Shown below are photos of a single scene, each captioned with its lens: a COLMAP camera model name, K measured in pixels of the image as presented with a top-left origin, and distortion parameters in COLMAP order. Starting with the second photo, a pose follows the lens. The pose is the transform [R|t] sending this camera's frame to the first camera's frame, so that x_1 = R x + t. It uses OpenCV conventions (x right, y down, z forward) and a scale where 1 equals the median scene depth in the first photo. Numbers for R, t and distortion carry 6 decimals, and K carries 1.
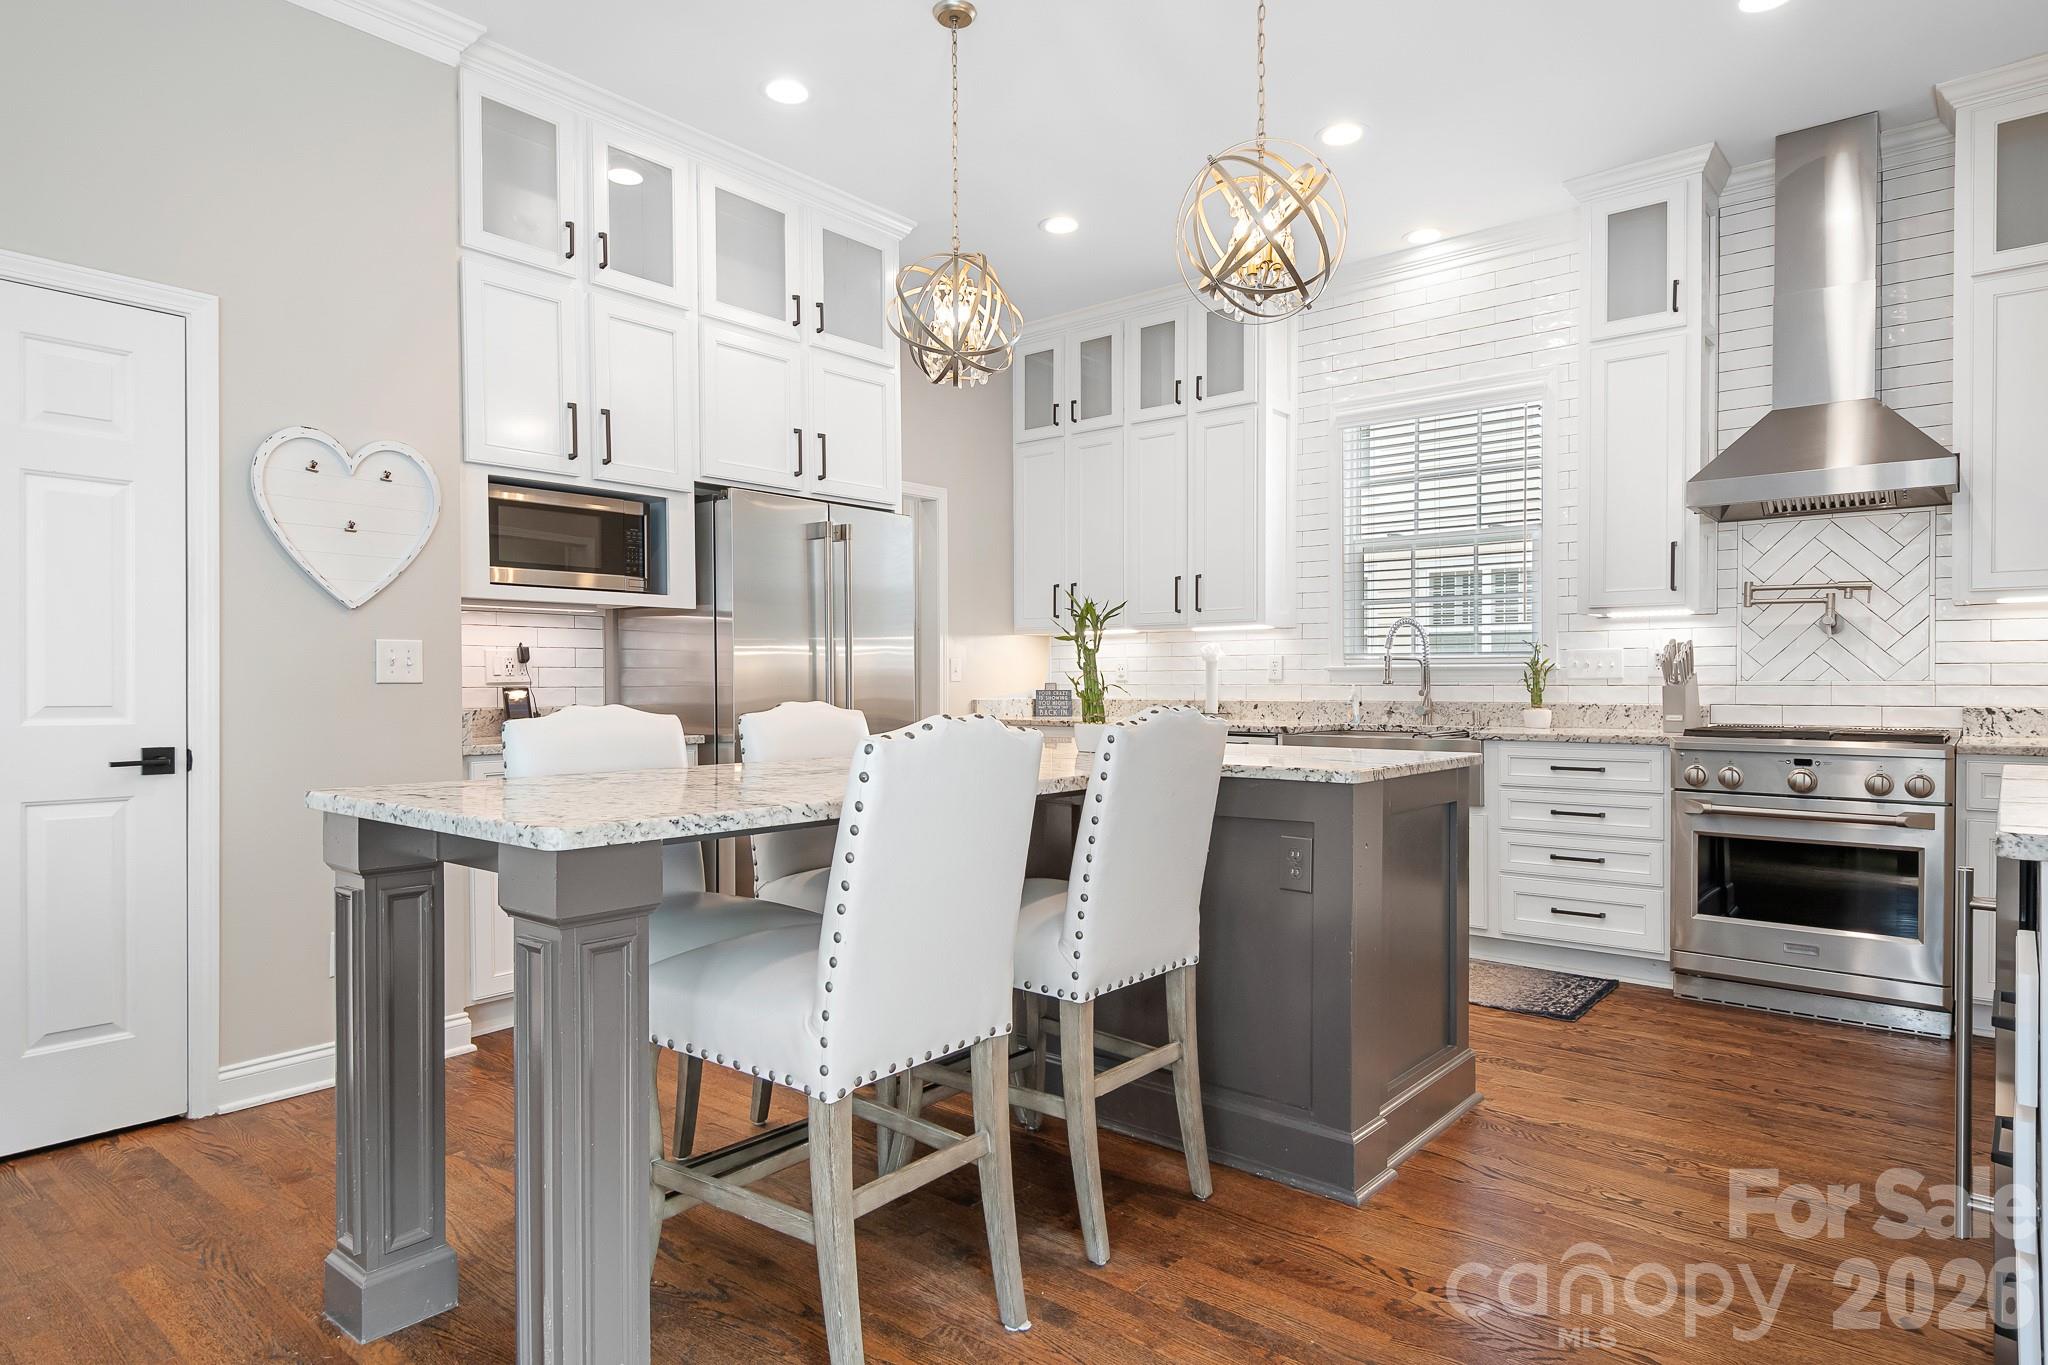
lens RADIAL K [[1194.8, 0, 1015.4], [0, 1194.8, 694.1], [0, 0, 1]] dist [0.018775, -0.002577]
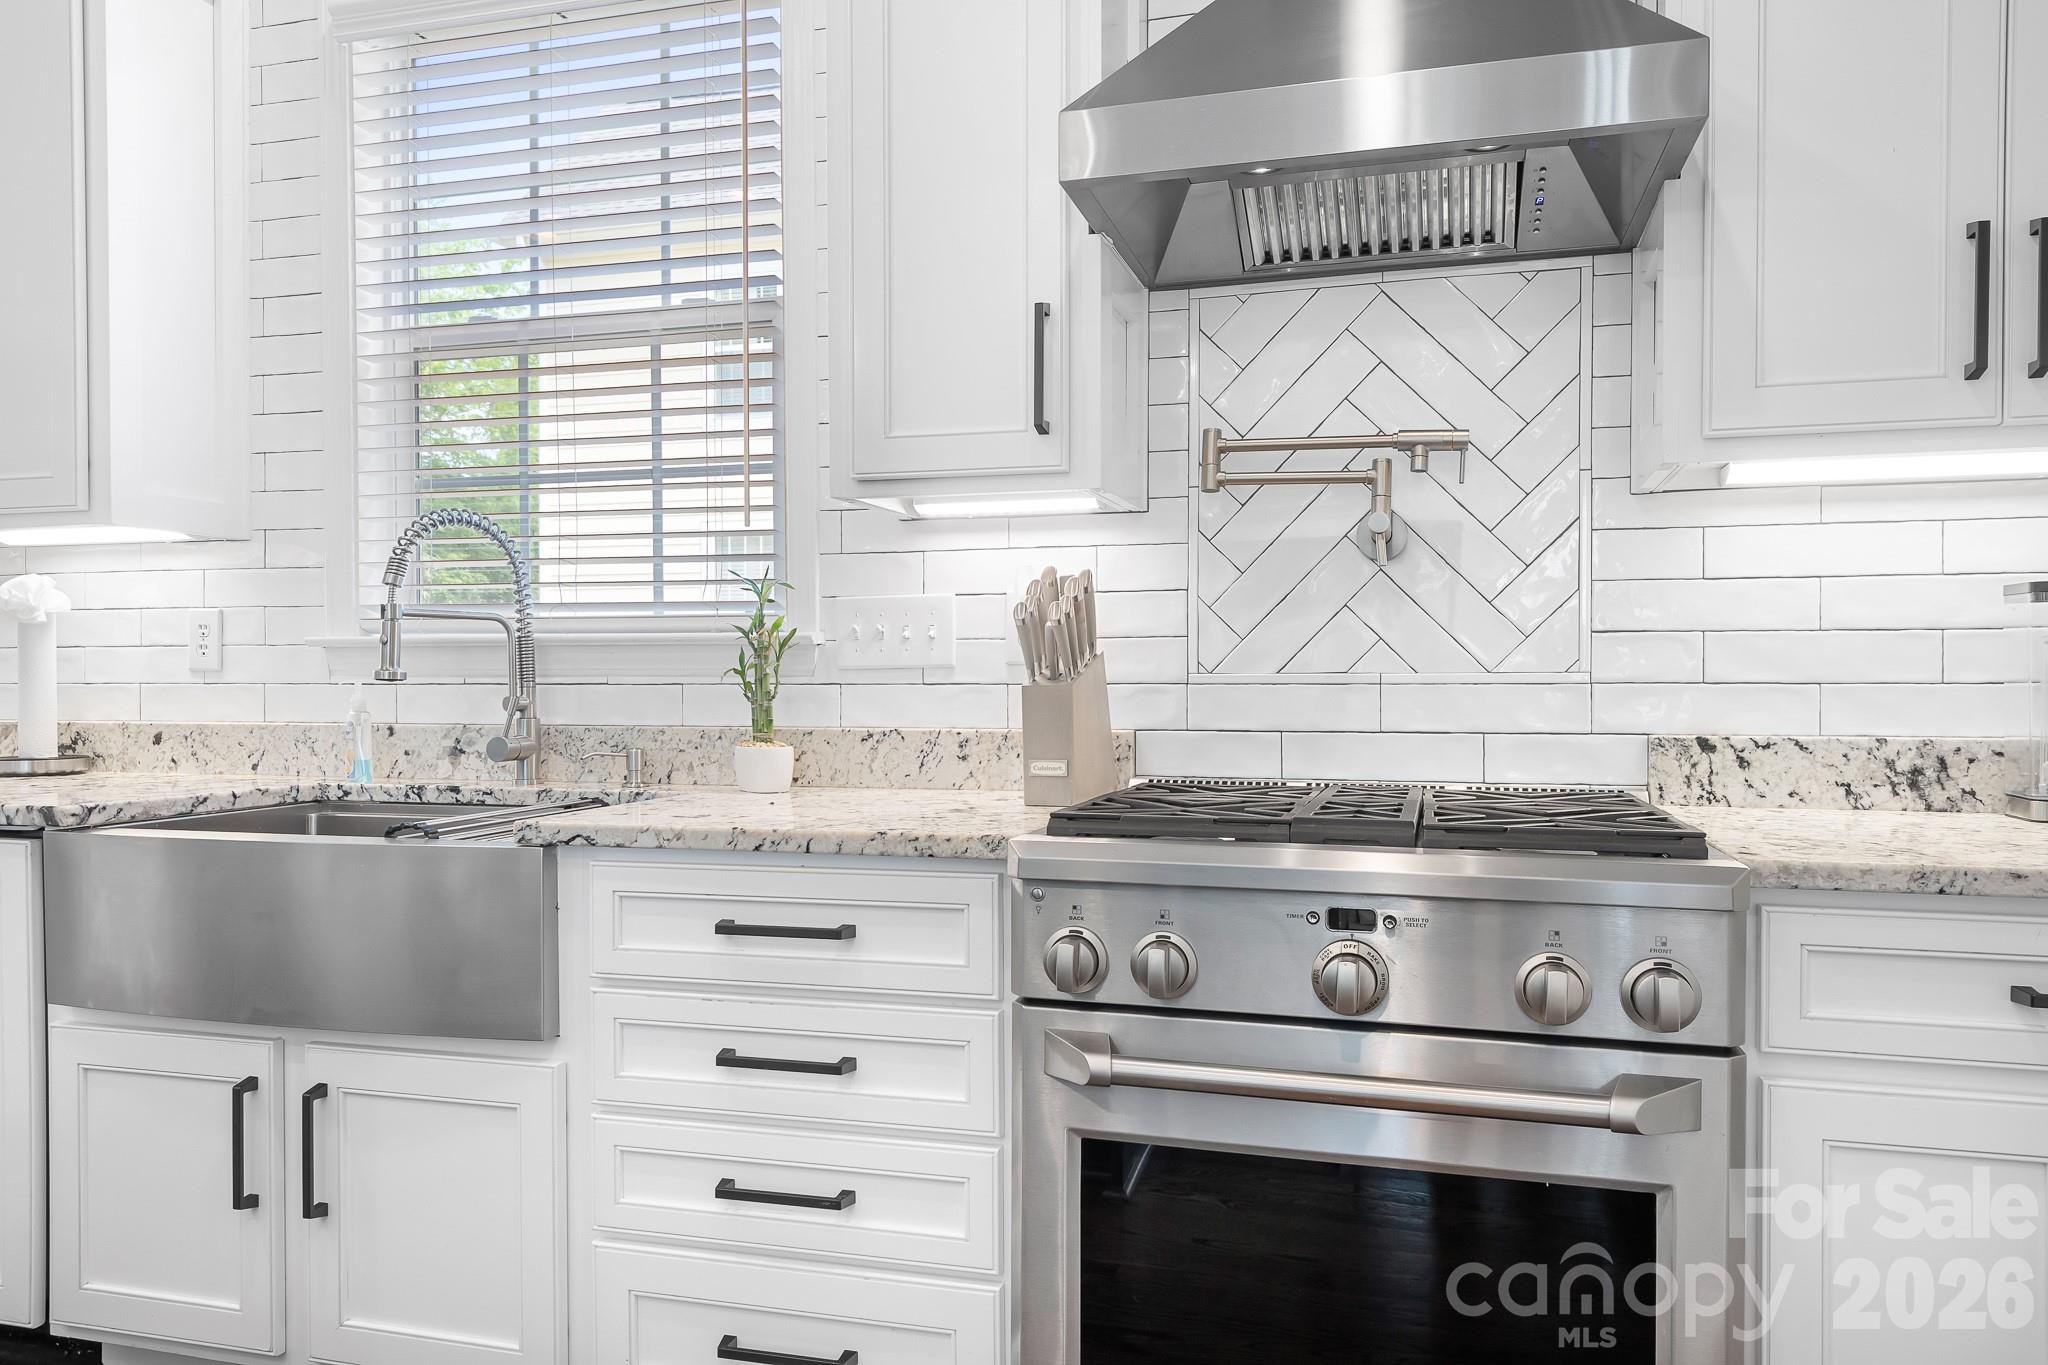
lens RADIAL K [[1429.2, 0, 1033.4], [0, 1429.2, 696.3], [0, 0, 1]] dist [0.050291, 0.001008]
pose [[0.915251, -0.005607, 0.402844, 0.363846], [0.004391, 0.999983, 0.003942, -0.005277], [-0.402859, -0.001839, 0.915260, 0.589318]]
